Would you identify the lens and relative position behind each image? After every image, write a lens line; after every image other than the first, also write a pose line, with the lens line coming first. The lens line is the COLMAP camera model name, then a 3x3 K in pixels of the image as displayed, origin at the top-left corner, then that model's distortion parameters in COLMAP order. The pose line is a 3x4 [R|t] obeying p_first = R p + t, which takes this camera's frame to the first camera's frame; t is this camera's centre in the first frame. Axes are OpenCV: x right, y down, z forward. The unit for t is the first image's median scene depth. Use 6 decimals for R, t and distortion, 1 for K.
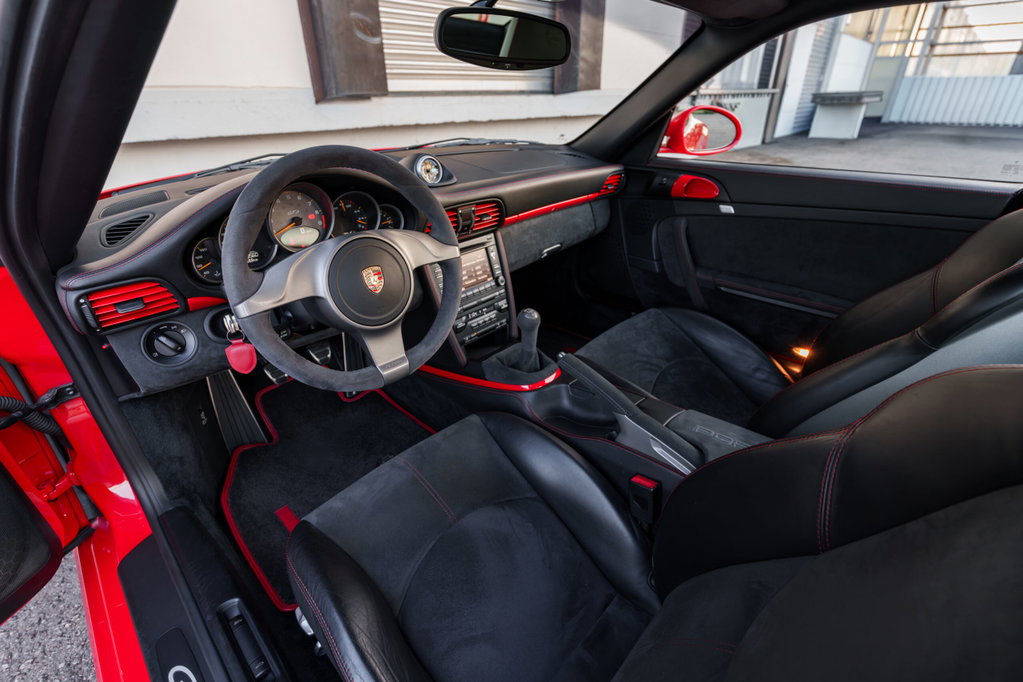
lens RADIAL K [[480.4, 0, 514.5], [0, 480.4, 341.4], [0, 0, 1]] dist [0.004240, 0.000160]
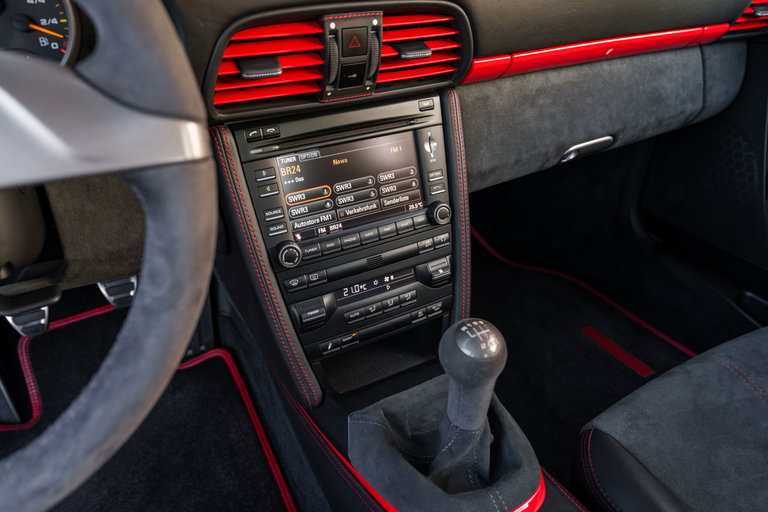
lens RADIAL K [[547.5, 0, 379.8], [0, 547.5, 259.3], [0, 0, 1]] dist [-0.001757, -0.003566]
pose [[0.948802, 0.168773, -0.267004, 0.054197], [-0.149585, 0.984571, 0.090795, -0.122603], [0.278208, -0.046207, 0.959409, 0.532362]]
